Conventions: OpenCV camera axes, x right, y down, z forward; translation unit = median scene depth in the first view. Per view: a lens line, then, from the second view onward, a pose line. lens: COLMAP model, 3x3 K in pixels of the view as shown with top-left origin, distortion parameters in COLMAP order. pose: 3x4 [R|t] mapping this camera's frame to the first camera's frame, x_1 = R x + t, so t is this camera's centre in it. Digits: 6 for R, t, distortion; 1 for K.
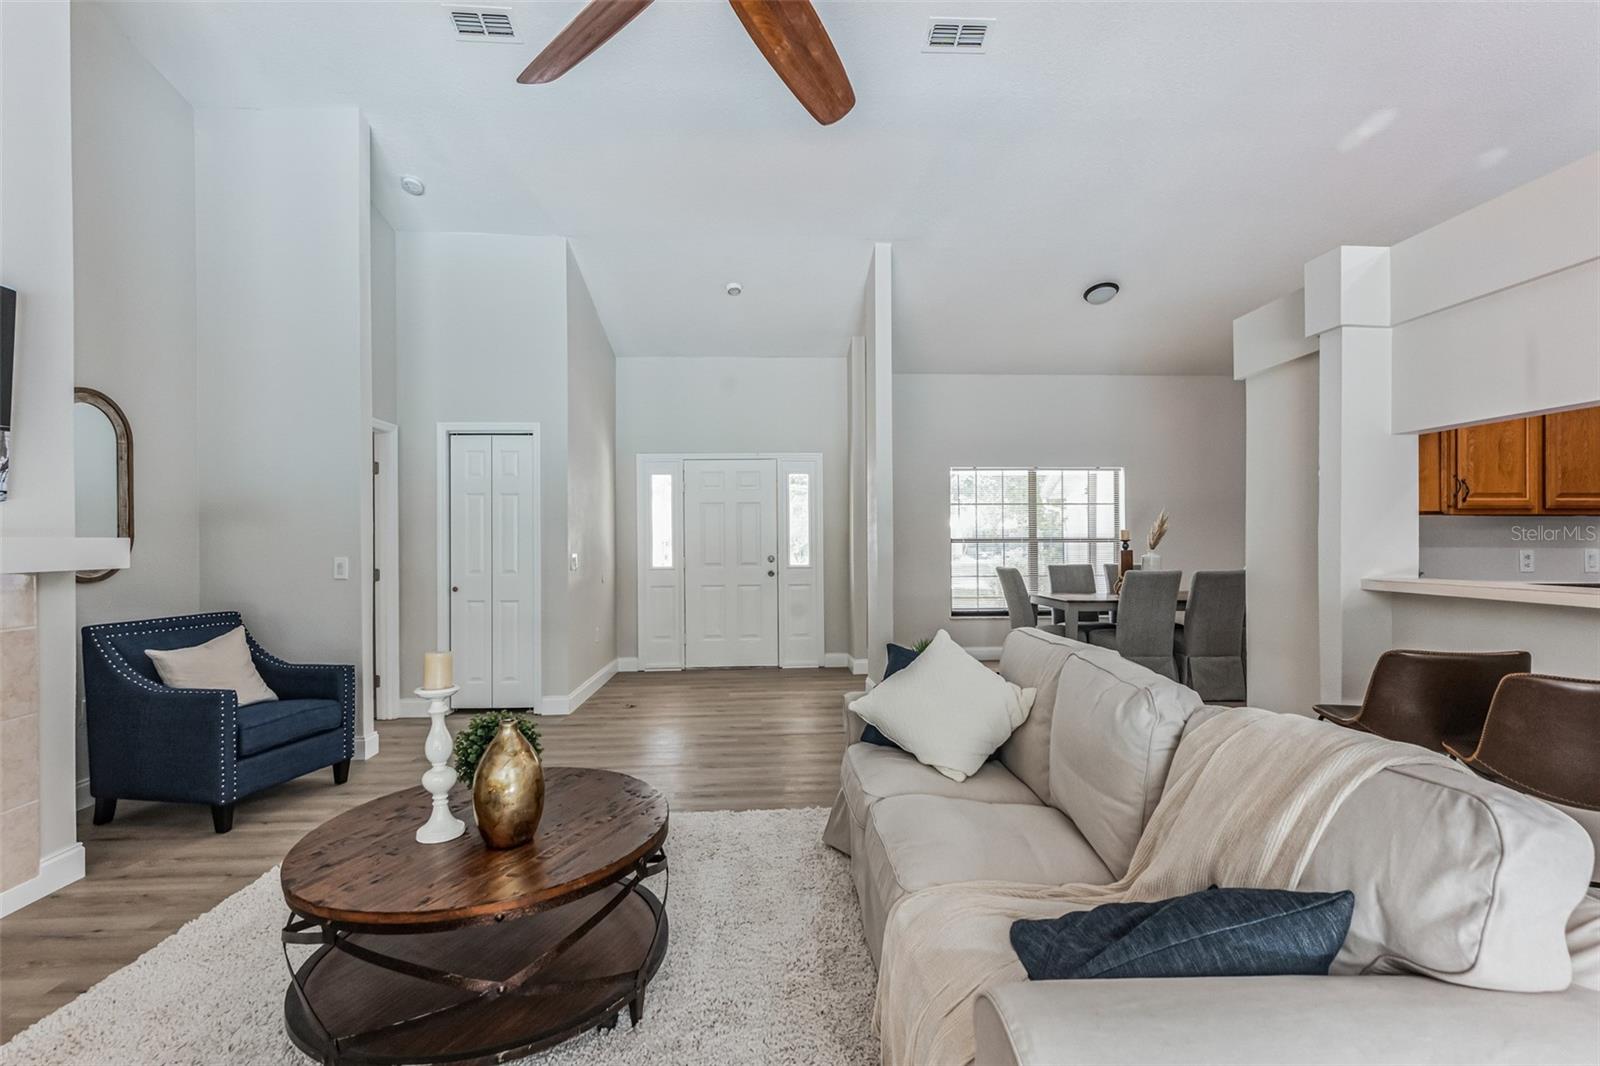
lens RADIAL K [[714.8, 0, 804.2], [0, 714.8, 530.6], [0, 0, 1]] dist [-0.002016, -0.000188]
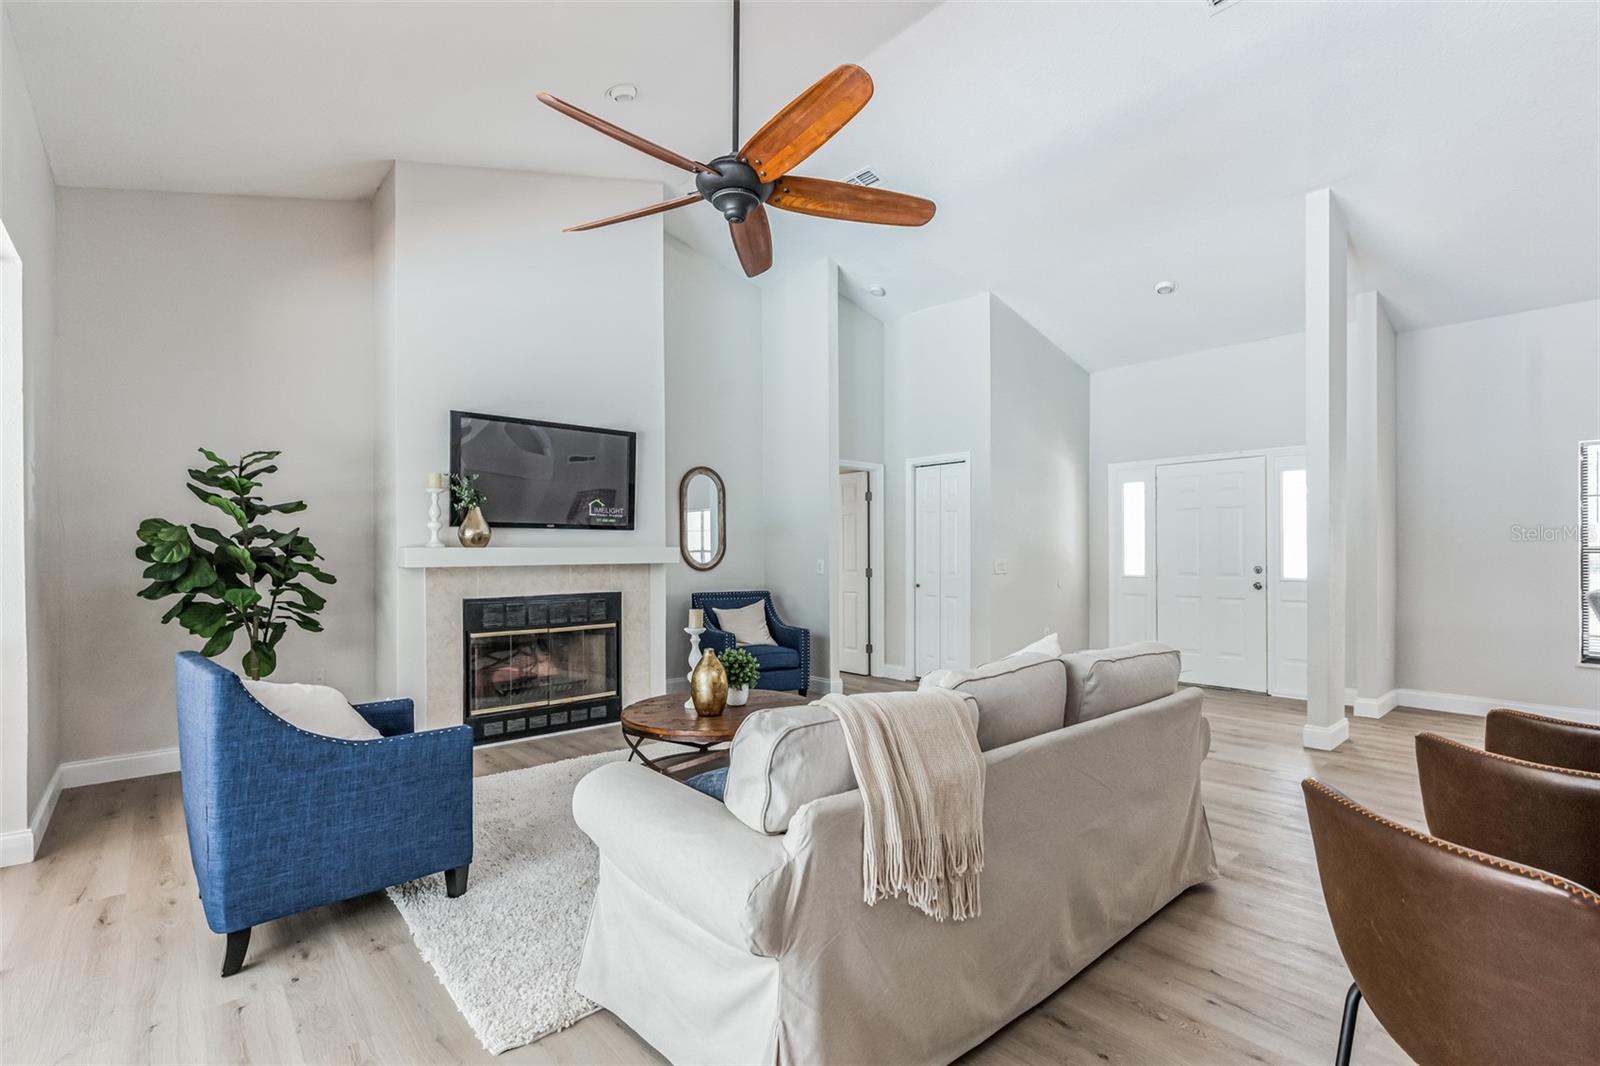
lens RADIAL K [[727.4, 0, 802.6], [0, 727.4, 541.6], [0, 0, 1]] dist [0.000068, -0.000104]
pose [[0.622993, -0.006221, -0.782203, 0.310218], [0.010754, 0.999942, 0.000613, -0.001428], [0.782154, -0.008793, 0.623024, 0.005345]]
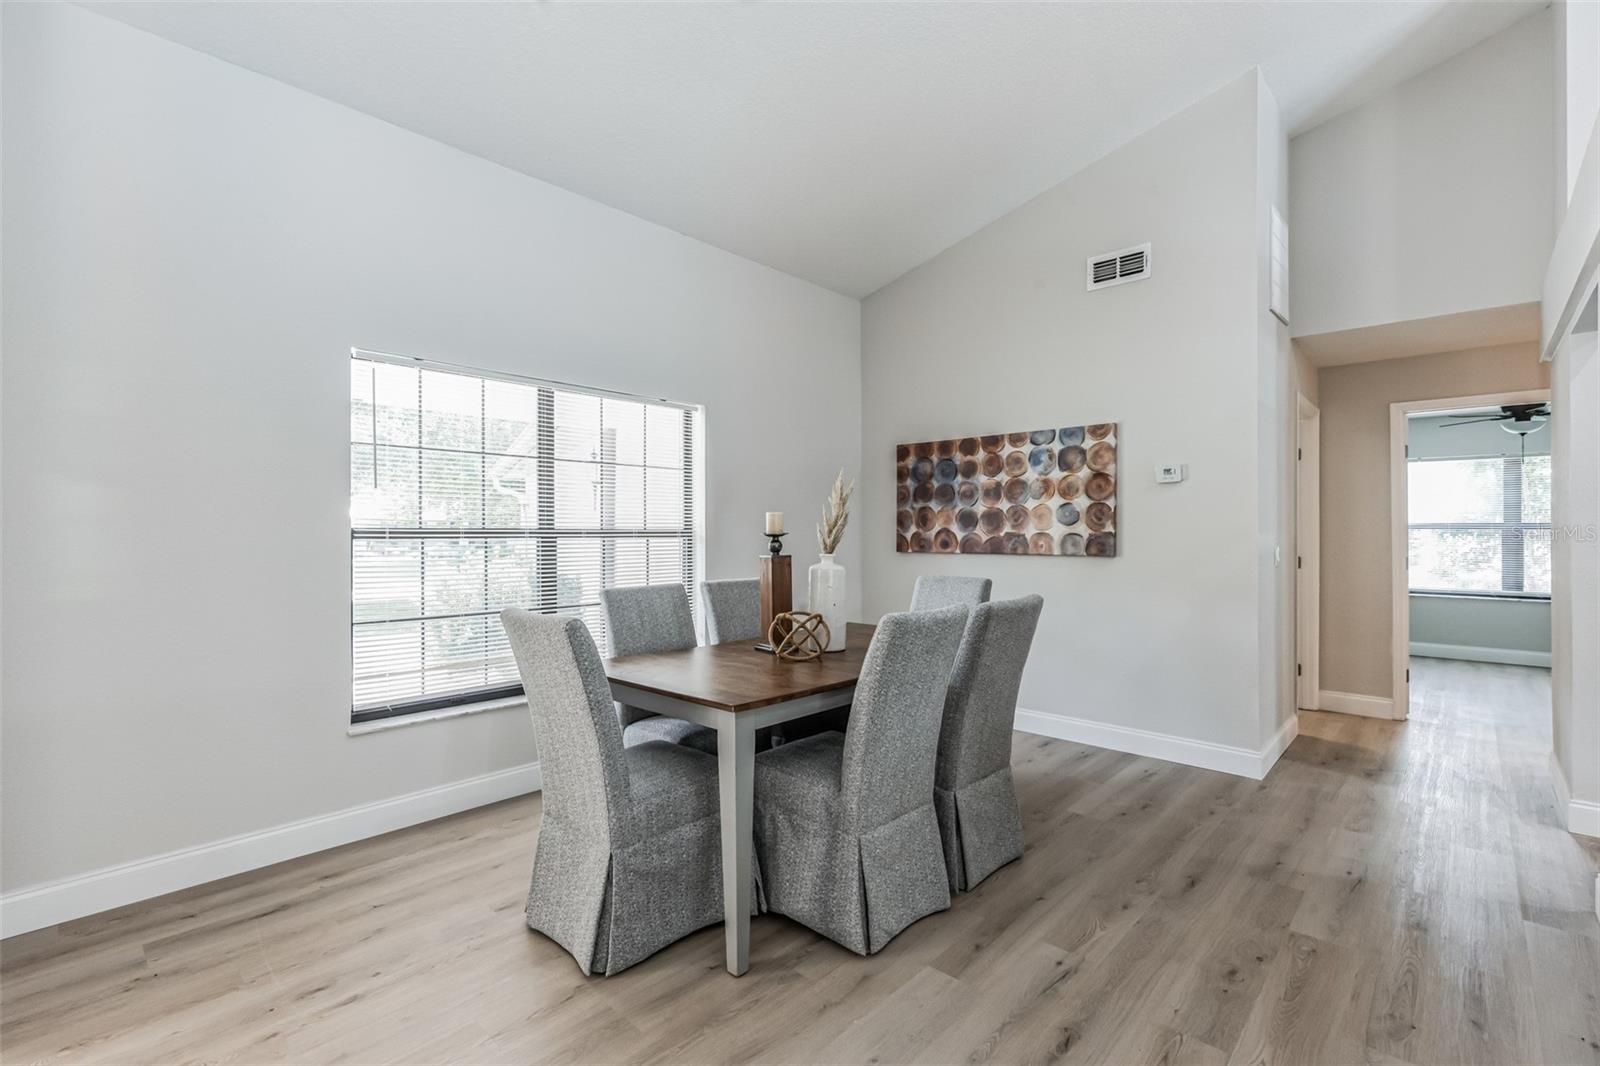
lens RADIAL K [[714.8, 0, 804.2], [0, 714.8, 530.6], [0, 0, 1]] dist [-0.002016, -0.000188]
pose [[0.724243, 0.000133, 0.689545, 0.123789], [-0.011316, 0.999868, 0.011692, 0.004331], [-0.689452, -0.016271, 0.724149, 0.586526]]
